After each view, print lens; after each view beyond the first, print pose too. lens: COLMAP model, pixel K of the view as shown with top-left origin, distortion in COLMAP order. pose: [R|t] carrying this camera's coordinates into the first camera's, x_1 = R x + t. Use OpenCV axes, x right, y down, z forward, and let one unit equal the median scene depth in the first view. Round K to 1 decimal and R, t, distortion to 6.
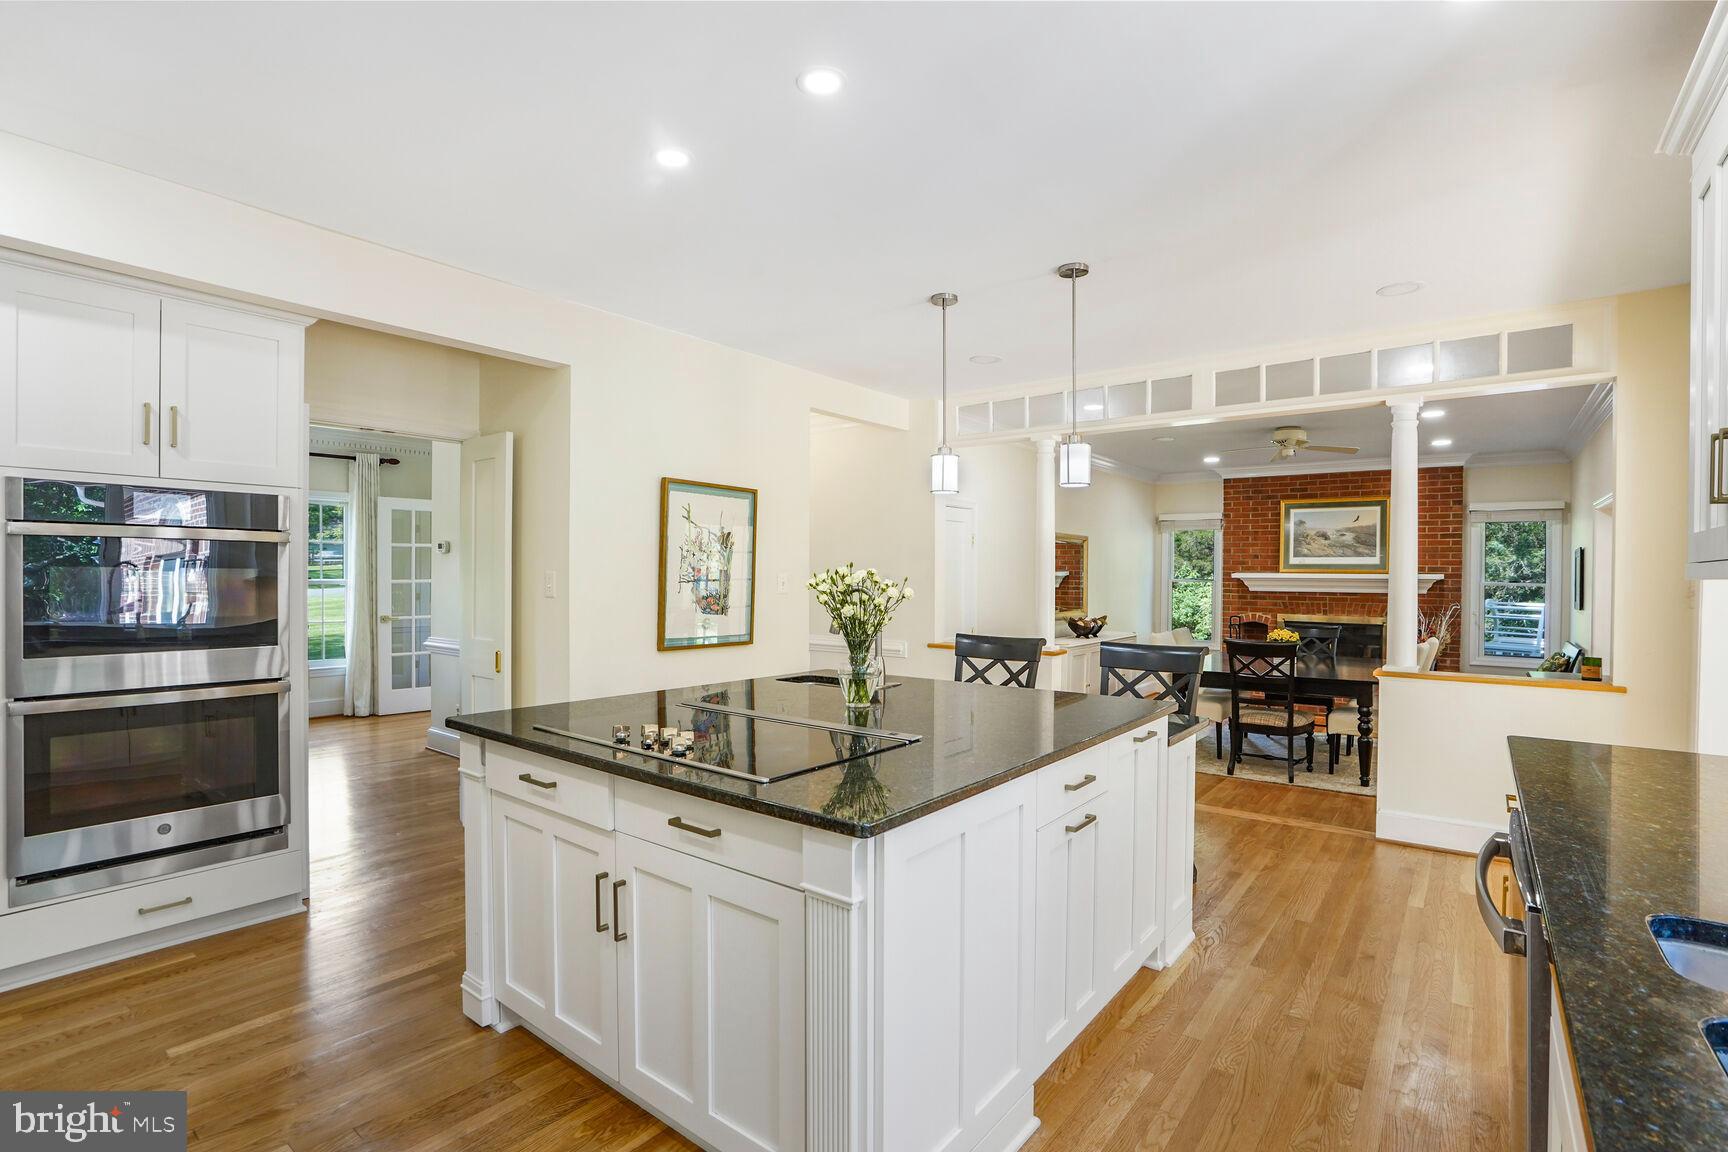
lens RADIAL K [[806.4, 0, 855.4], [0, 806.4, 581.9], [0, 0, 1]] dist [-0.044247, 0.009962]
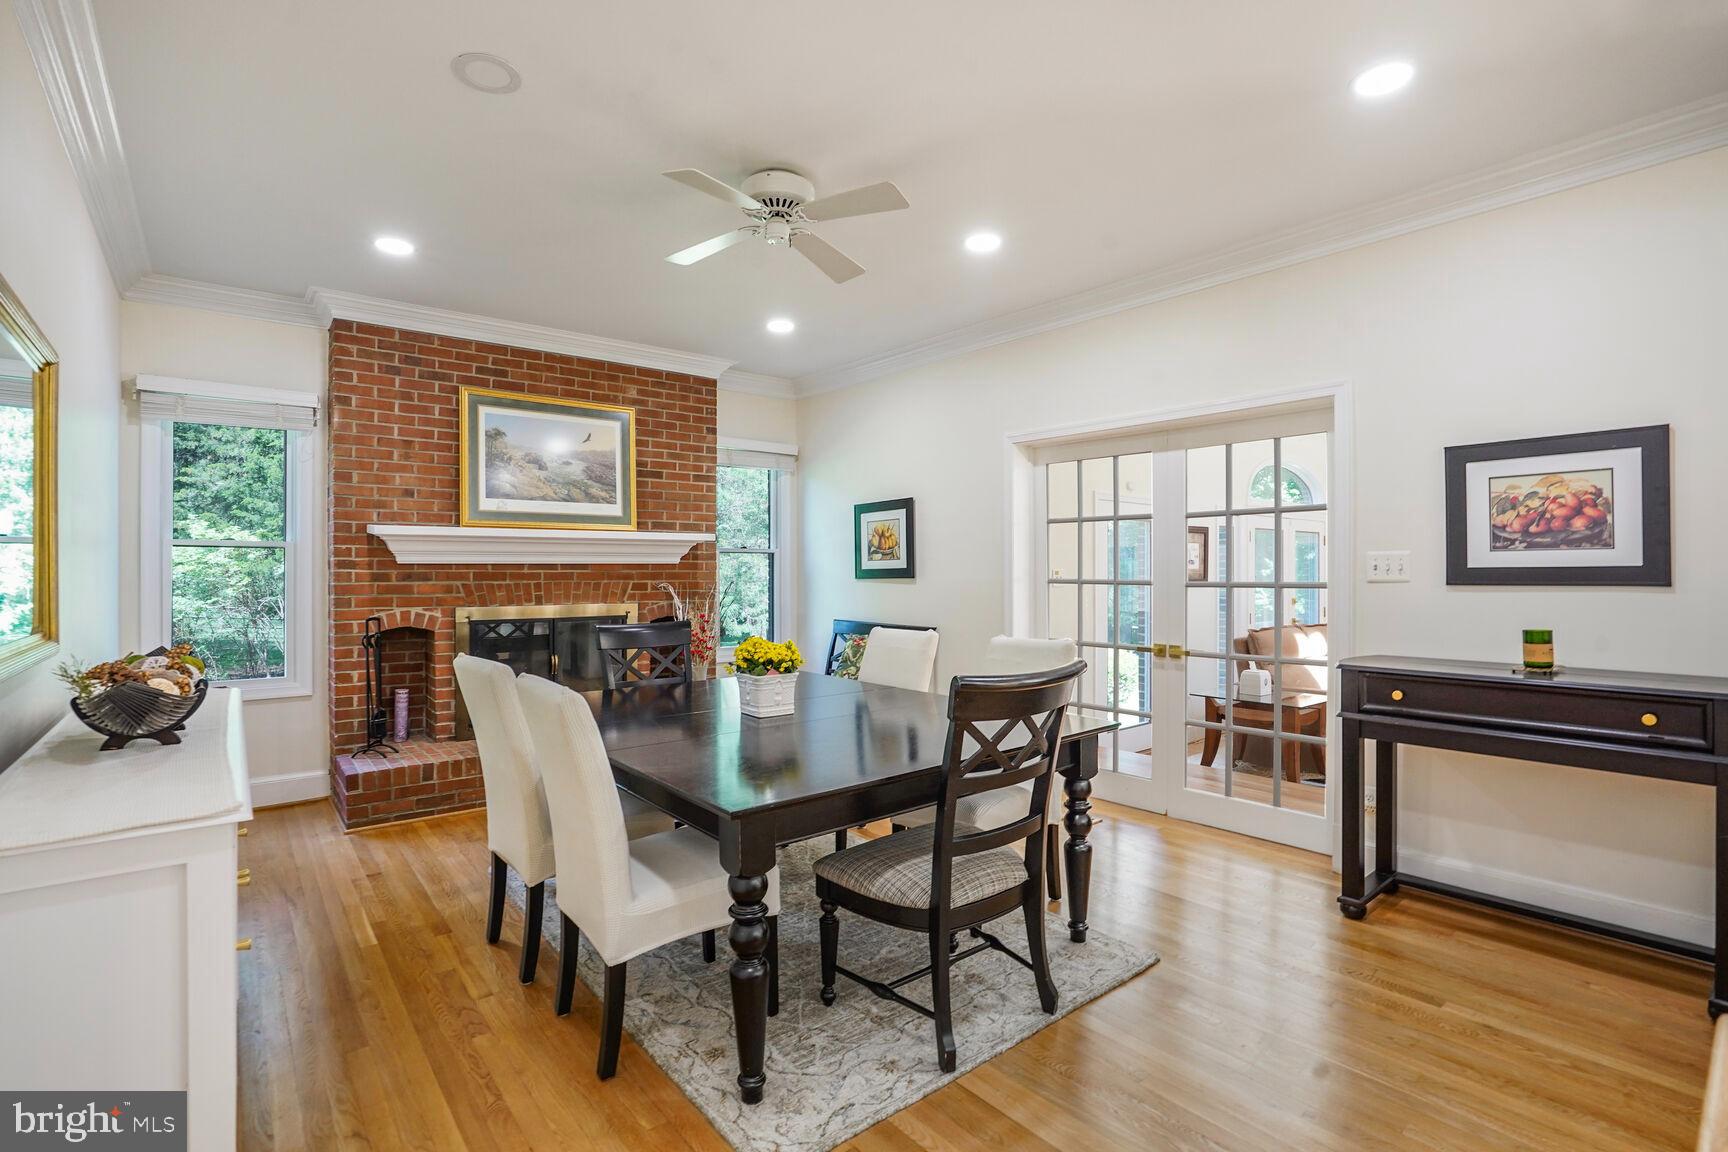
lens RADIAL K [[806.4, 0, 858.3], [0, 806.4, 572.8], [0, 0, 1]] dist [-0.044247, 0.009962]
pose [[0.227725, -0.010938, 0.973664, 0.095748], [0.014440, 0.999865, 0.007855, 0.018071], [-0.973618, 0.012271, 0.227852, 0.653774]]
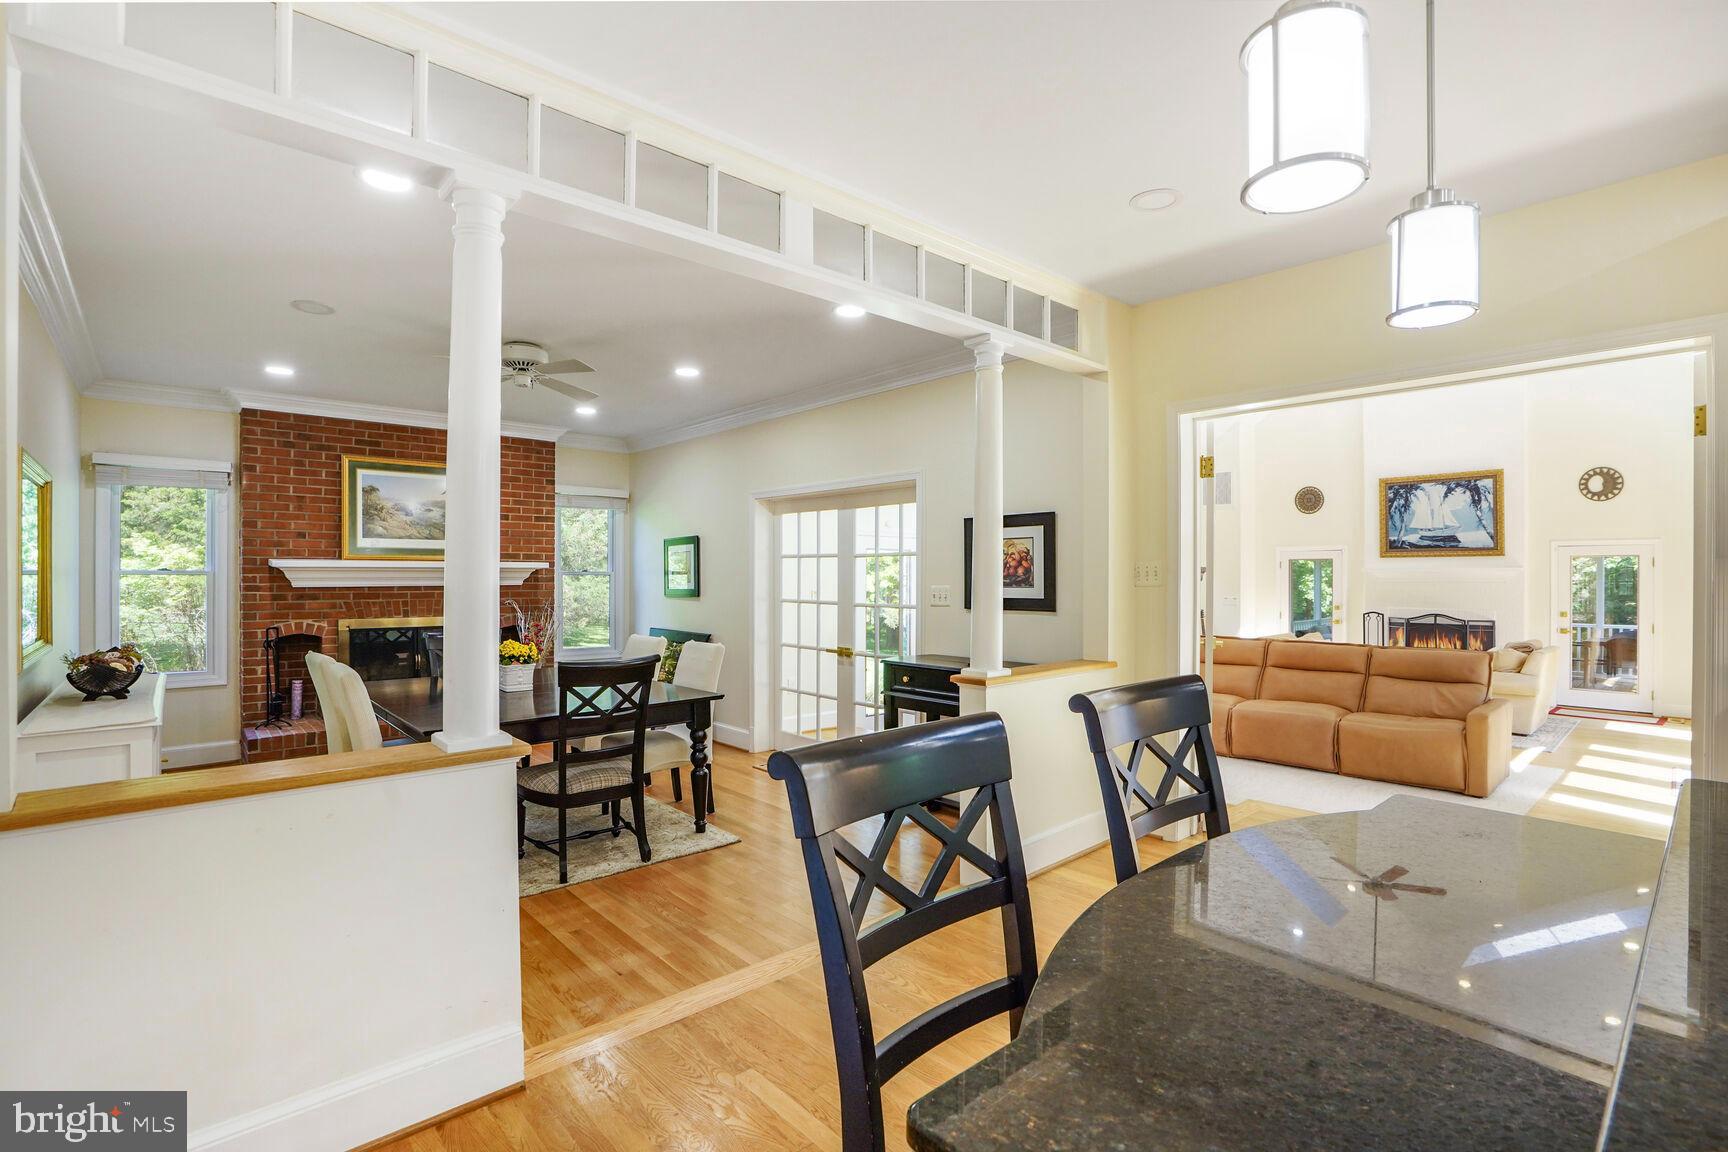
lens RADIAL K [[806.4, 0, 873.1], [0, 806.4, 576.6], [0, 0, 1]] dist [-0.044247, 0.009962]
pose [[0.176139, -0.010208, 0.984312, -0.059723], [0.011572, 0.999899, 0.008299, 0.002877], [-0.984297, 0.009929, 0.176239, 0.441822]]
